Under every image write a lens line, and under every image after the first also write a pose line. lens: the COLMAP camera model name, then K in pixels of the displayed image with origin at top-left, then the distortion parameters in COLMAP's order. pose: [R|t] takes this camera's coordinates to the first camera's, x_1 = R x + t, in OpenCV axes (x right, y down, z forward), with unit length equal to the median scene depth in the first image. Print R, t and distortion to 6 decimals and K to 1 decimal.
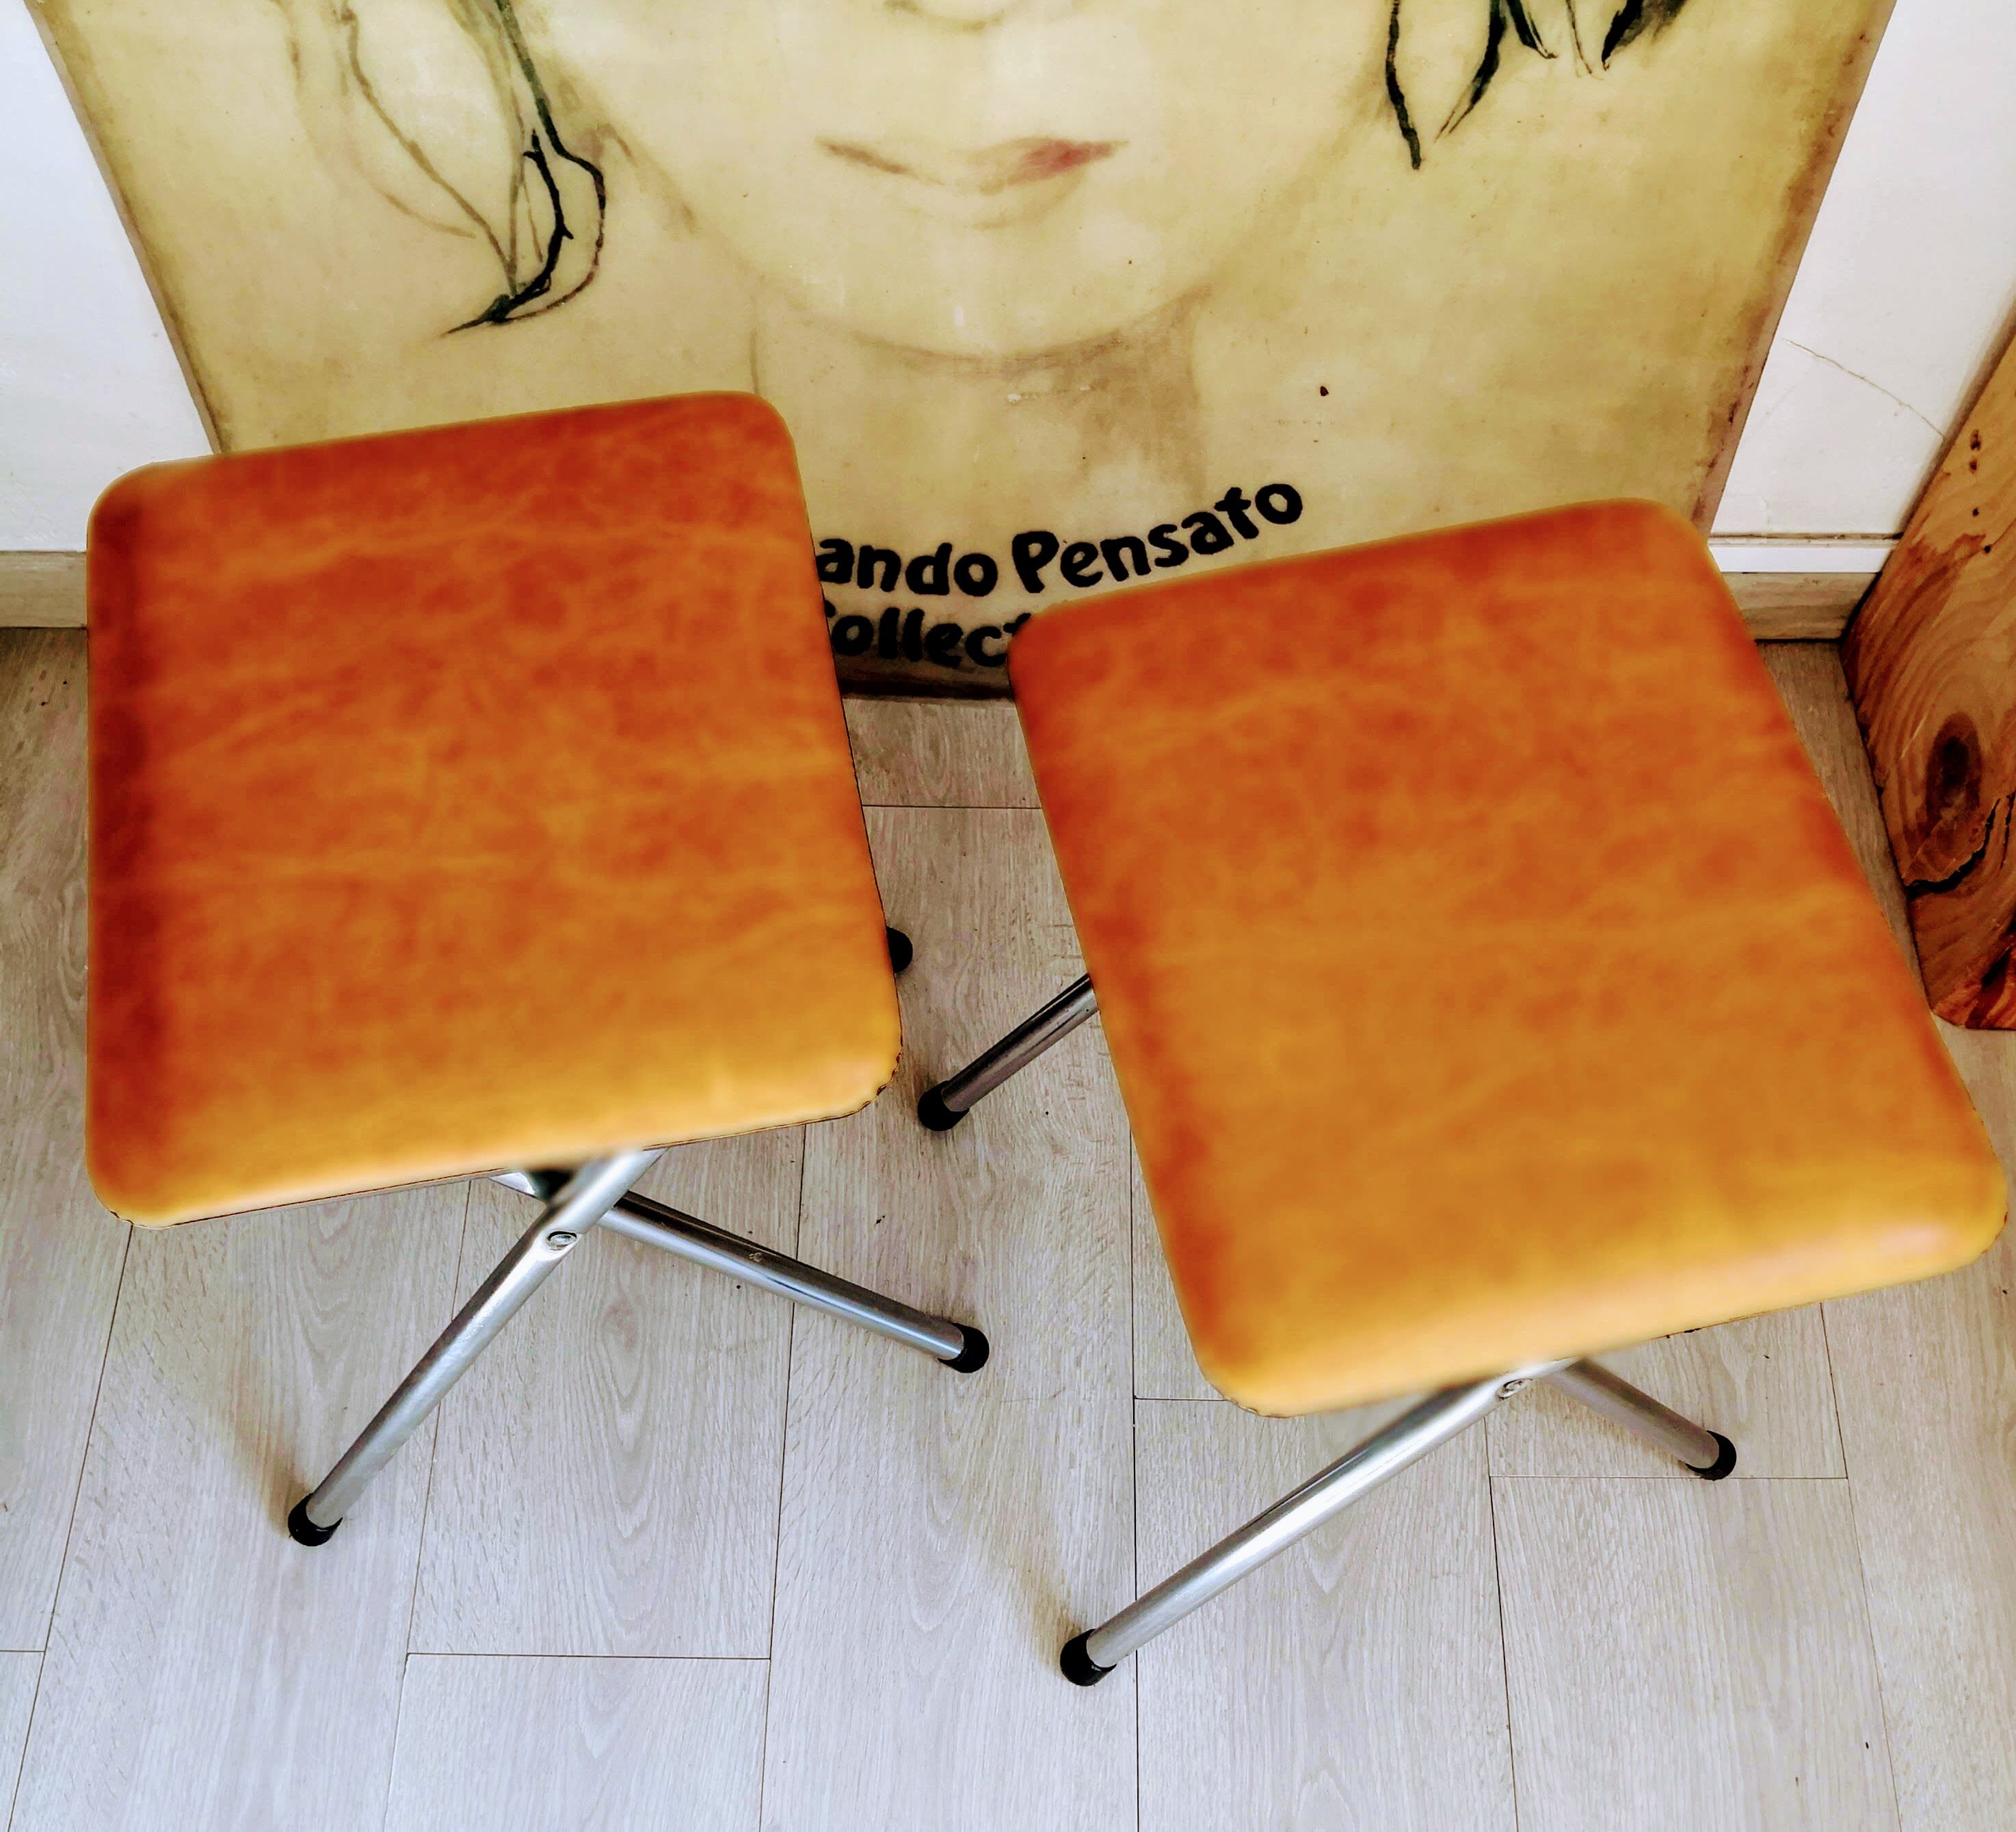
lens RADIAL K [[2185.5, 0, 1001.8], [0, 2185.5, 1138.5], [0, 0, 1]] dist [0.010474, -0.064496]
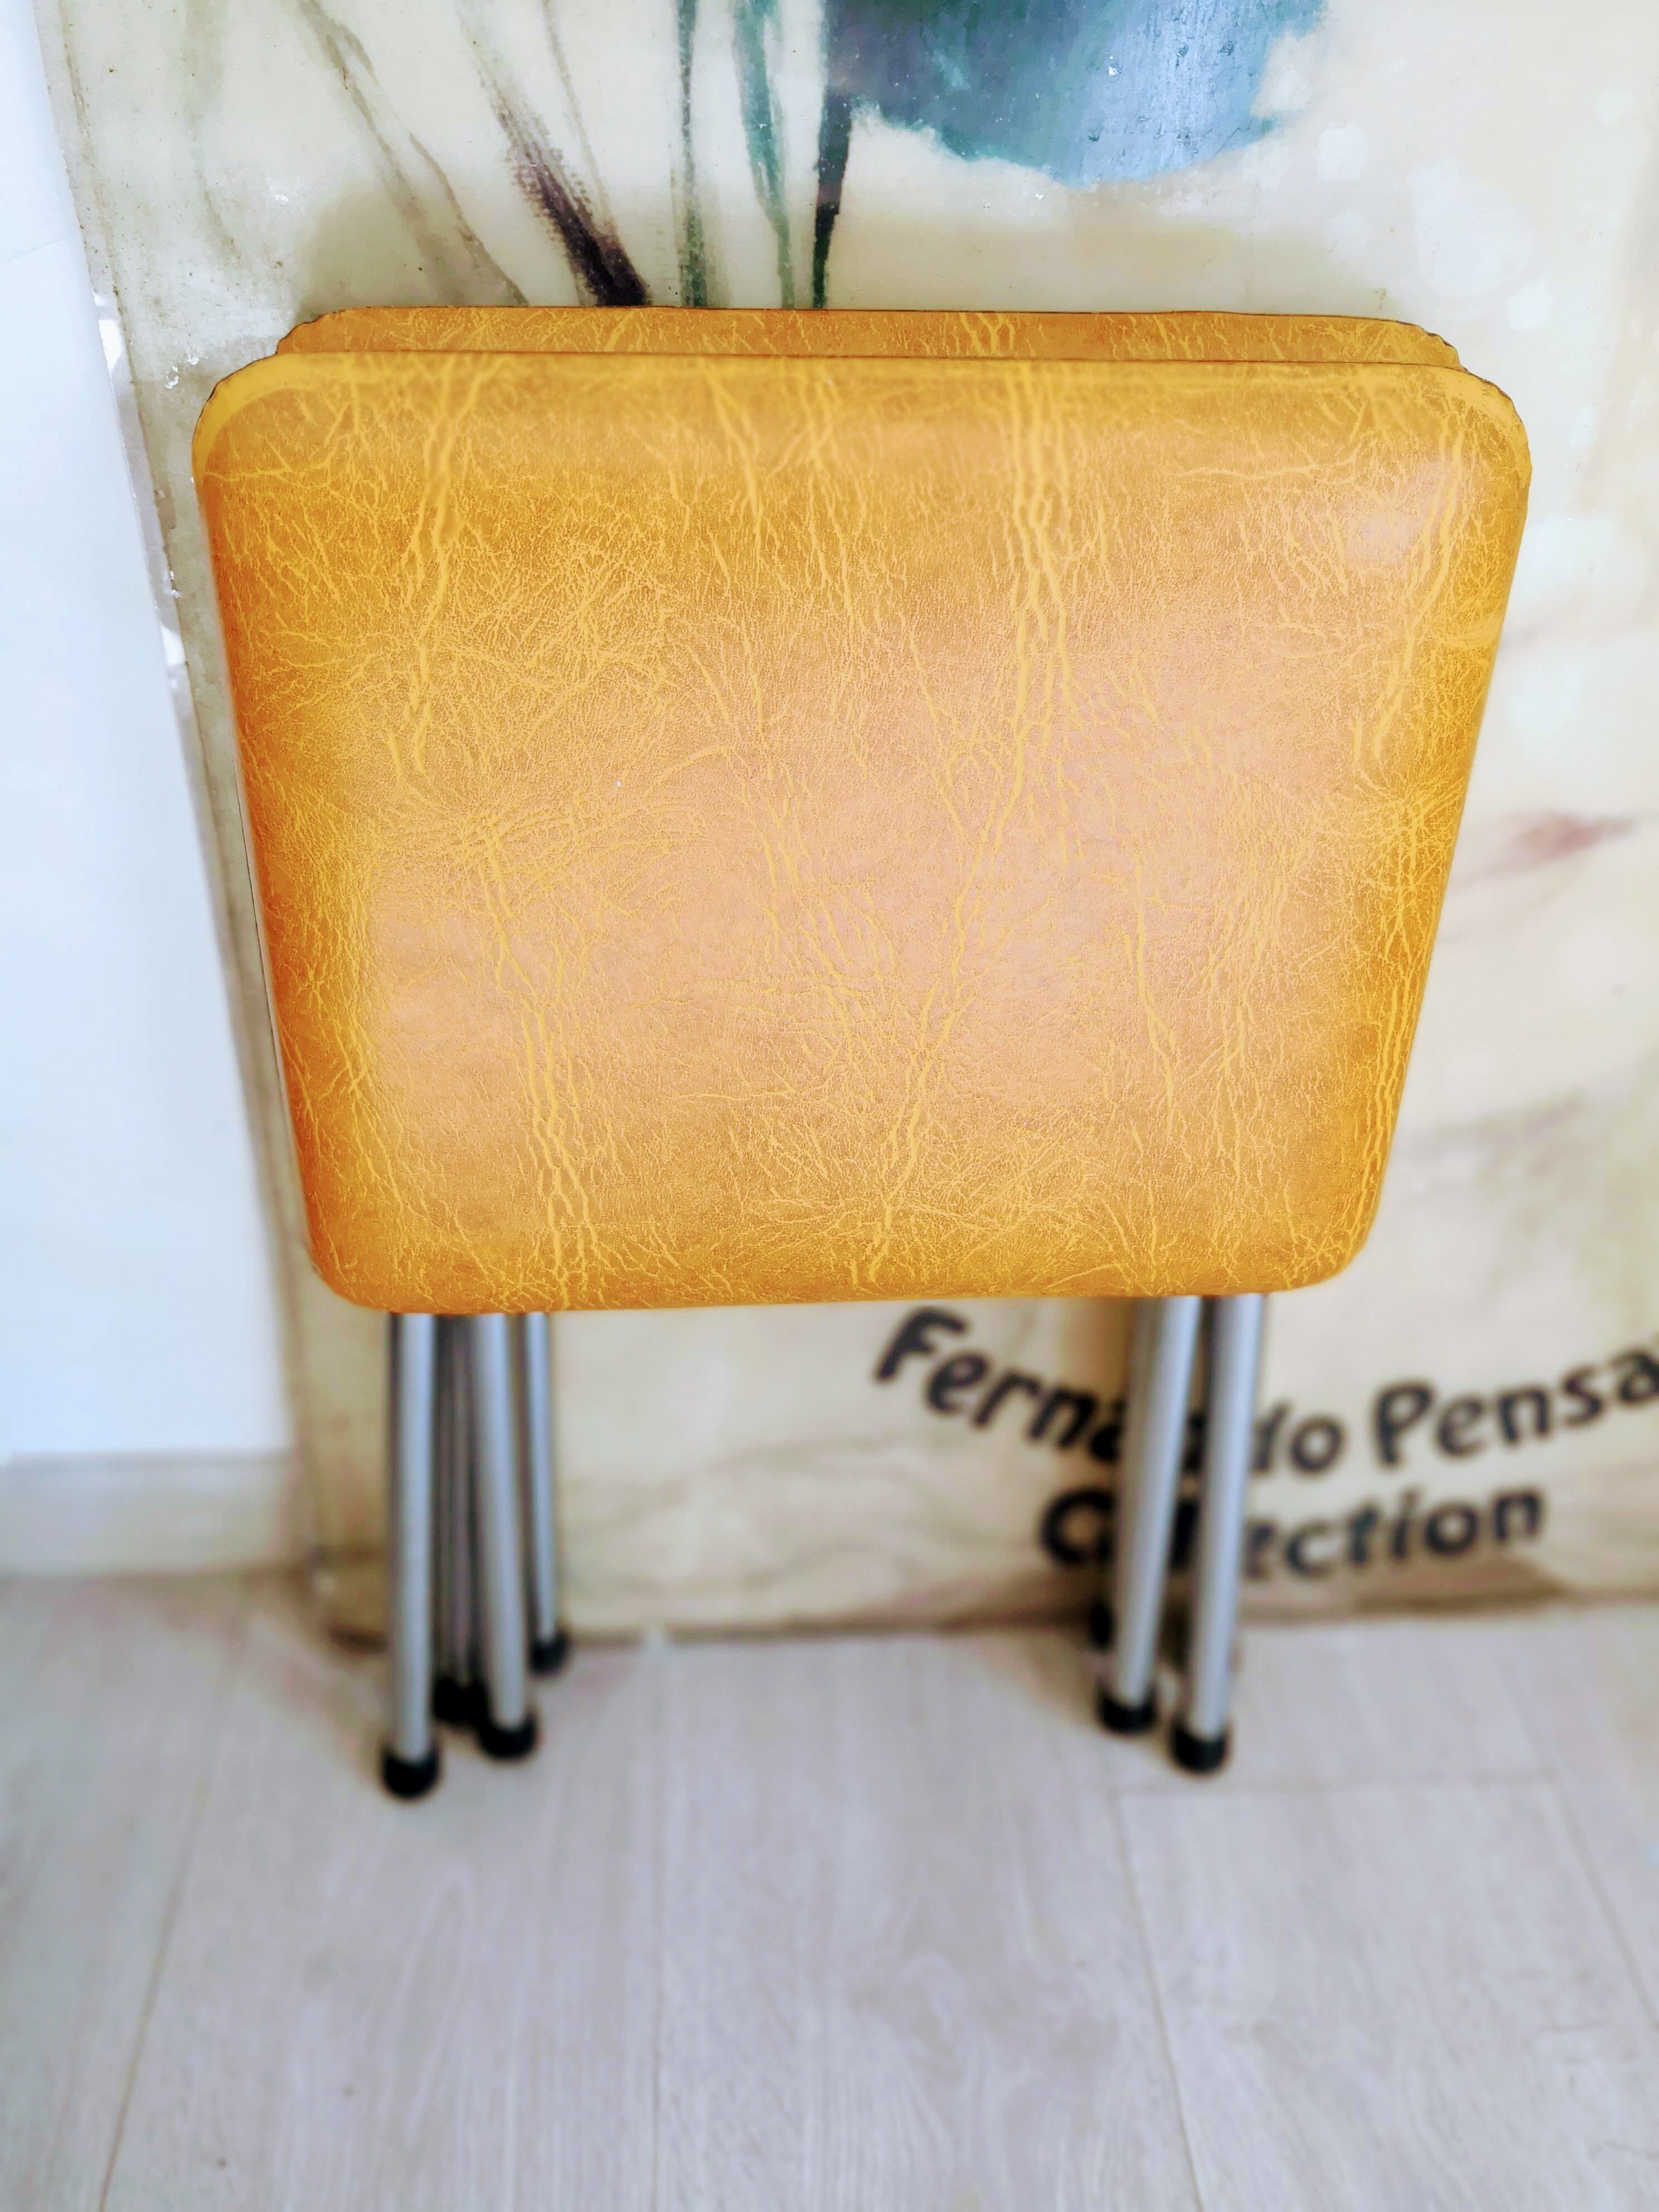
lens RADIAL K [[1808.1, 0, 779.7], [0, 1808.1, 1105.9], [0, 0, 1]] dist [-0.002384, -0.037186]
pose [[0.997869, -0.015282, 0.063439, -0.230004], [0.044345, 0.872018, -0.487461, -0.076199], [-0.047870, 0.489235, 0.870837, 0.449081]]
